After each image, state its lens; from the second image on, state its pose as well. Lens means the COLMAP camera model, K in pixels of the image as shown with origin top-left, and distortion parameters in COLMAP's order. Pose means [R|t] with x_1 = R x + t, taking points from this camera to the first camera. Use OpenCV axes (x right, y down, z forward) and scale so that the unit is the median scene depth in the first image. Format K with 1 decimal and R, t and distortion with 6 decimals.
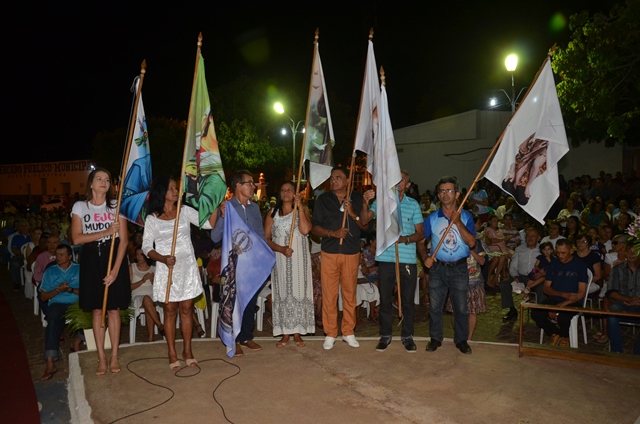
lens RADIAL K [[504.0, 0, 322.3], [0, 504.0, 221.2], [0, 0, 1]] dist [-0.151432, 0.129972]
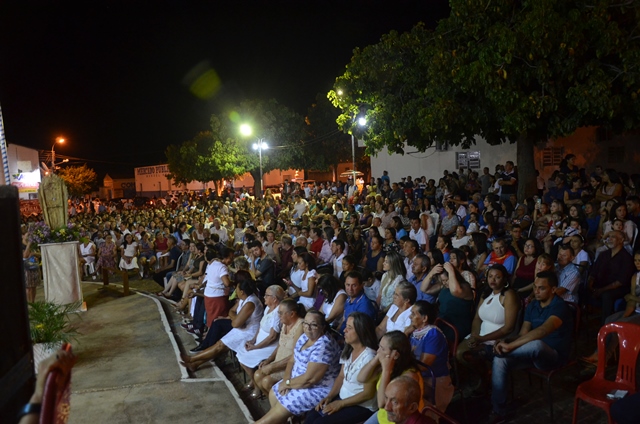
lens RADIAL K [[507.9, 0, 322.7], [0, 507.9, 219.4], [0, 0, 1]] dist [-0.148951, 0.127135]
pose [[0.948874, -0.015764, -0.315263, 0.507371], [0.026284, 0.999230, 0.029145, -0.022062], [0.314560, -0.035942, 0.948557, -0.207505]]
